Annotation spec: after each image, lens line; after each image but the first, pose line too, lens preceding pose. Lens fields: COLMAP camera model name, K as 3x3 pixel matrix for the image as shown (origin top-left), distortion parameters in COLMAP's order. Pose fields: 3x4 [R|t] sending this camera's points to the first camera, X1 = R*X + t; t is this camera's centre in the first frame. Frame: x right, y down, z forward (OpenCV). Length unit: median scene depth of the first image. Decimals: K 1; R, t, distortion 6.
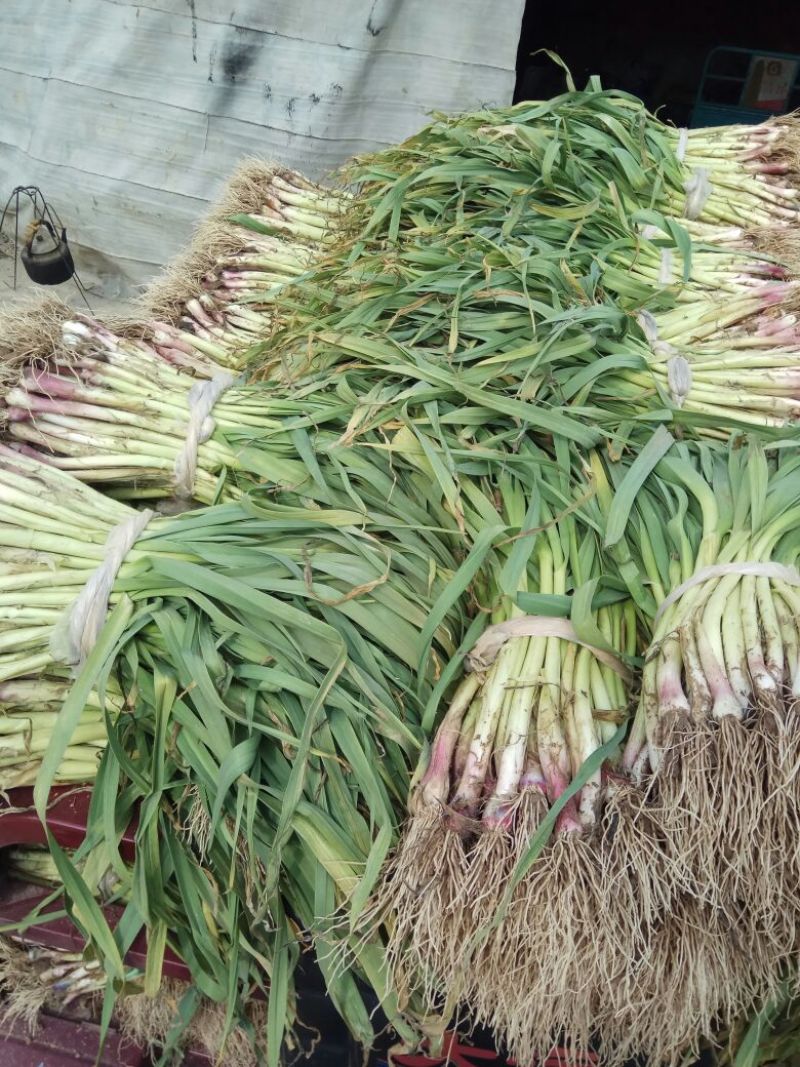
lens RADIAL K [[850.5, 0, 399.6], [0, 850.5, 571.3], [0, 0, 1]] dist [0.108639, -0.183860]
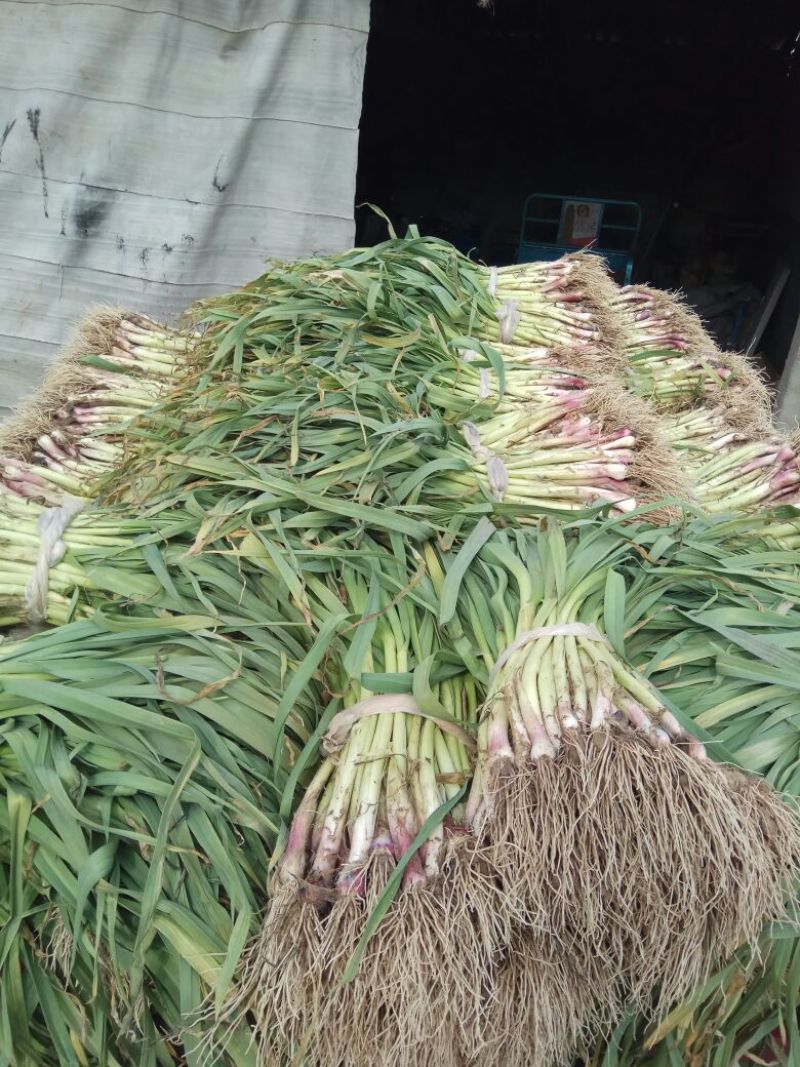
lens RADIAL K [[918.1, 0, 430.9], [0, 918.1, 553.1], [0, 0, 1]] dist [0.118872, -0.275757]
pose [[0.987050, -0.076120, 0.141203, 0.063226], [0.099318, 0.981231, -0.165296, 0.067456], [-0.125971, 0.177179, 0.976083, -0.151897]]
